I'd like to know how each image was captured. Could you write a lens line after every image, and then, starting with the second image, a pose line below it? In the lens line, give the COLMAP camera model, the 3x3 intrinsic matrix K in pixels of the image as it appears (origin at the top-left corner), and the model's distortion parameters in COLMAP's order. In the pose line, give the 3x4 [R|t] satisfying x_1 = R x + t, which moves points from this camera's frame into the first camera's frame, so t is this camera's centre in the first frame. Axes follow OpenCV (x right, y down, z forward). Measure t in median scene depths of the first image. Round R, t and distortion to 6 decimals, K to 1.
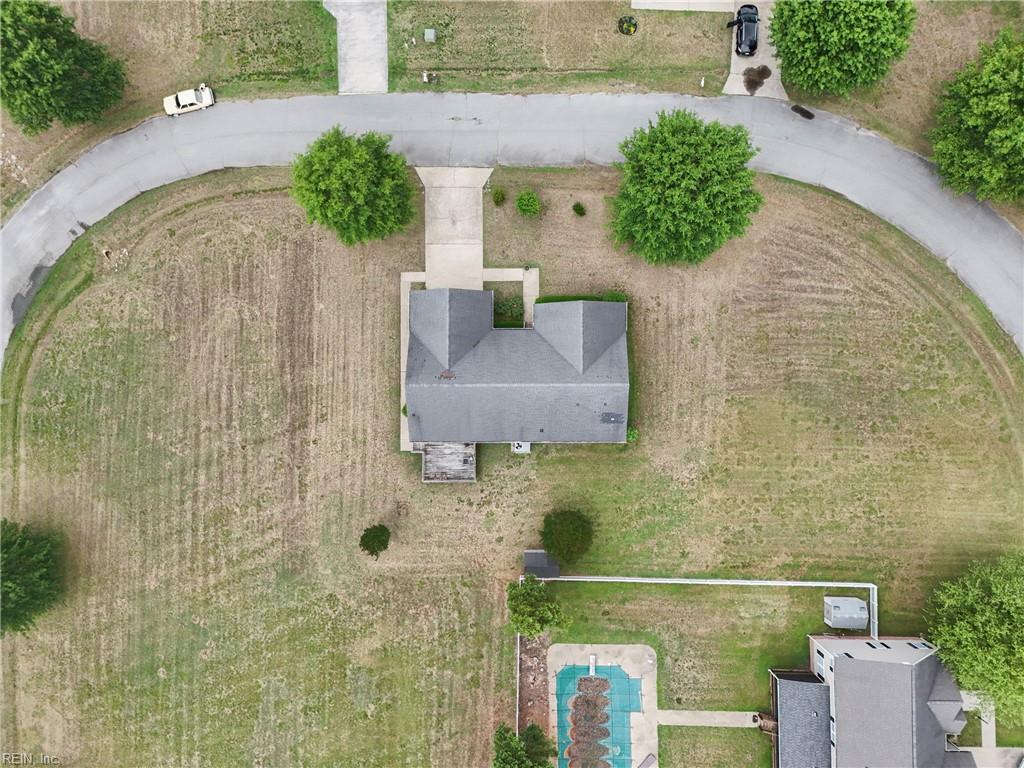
lens RADIAL K [[761.0, 0, 518.9], [0, 761.0, 387.9], [0, 0, 1]] dist [0.058912, -0.052153]
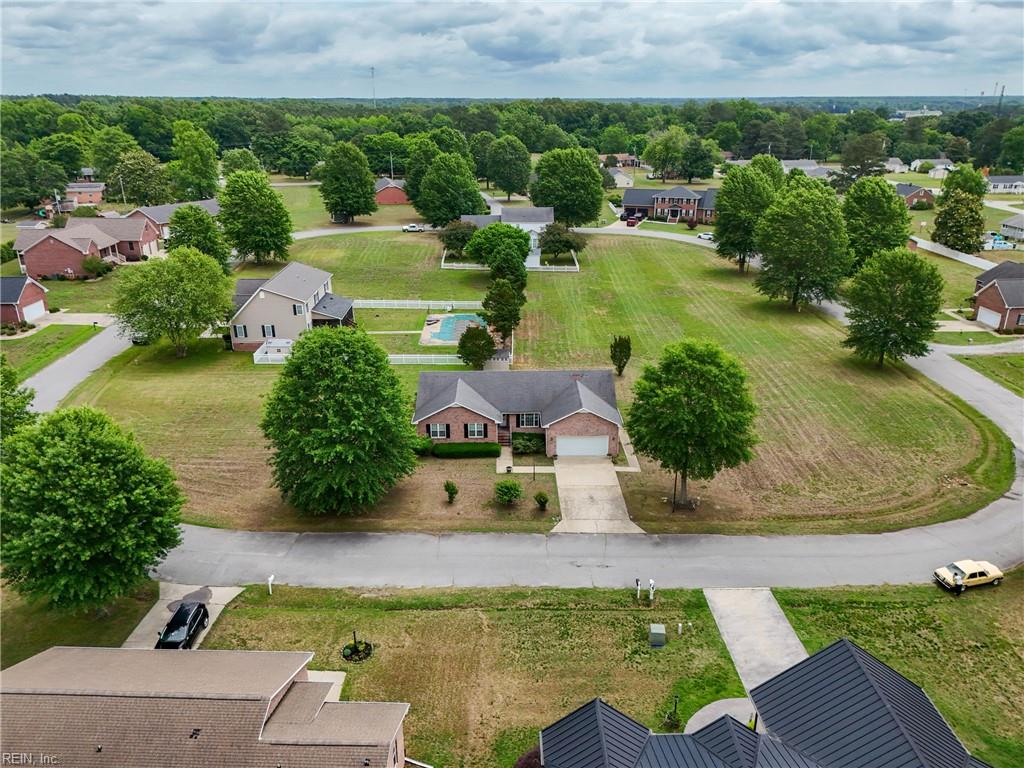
lens RADIAL K [[761.0, 0, 521.0], [0, 761.0, 388.5], [0, 0, 1]] dist [0.058912, -0.052153]
pose [[-0.999377, 0.033610, -0.010763, 0.002208], [-0.021493, -0.337752, 0.940990, -1.021756], [0.027991, 0.940635, 0.338264, 0.581779]]
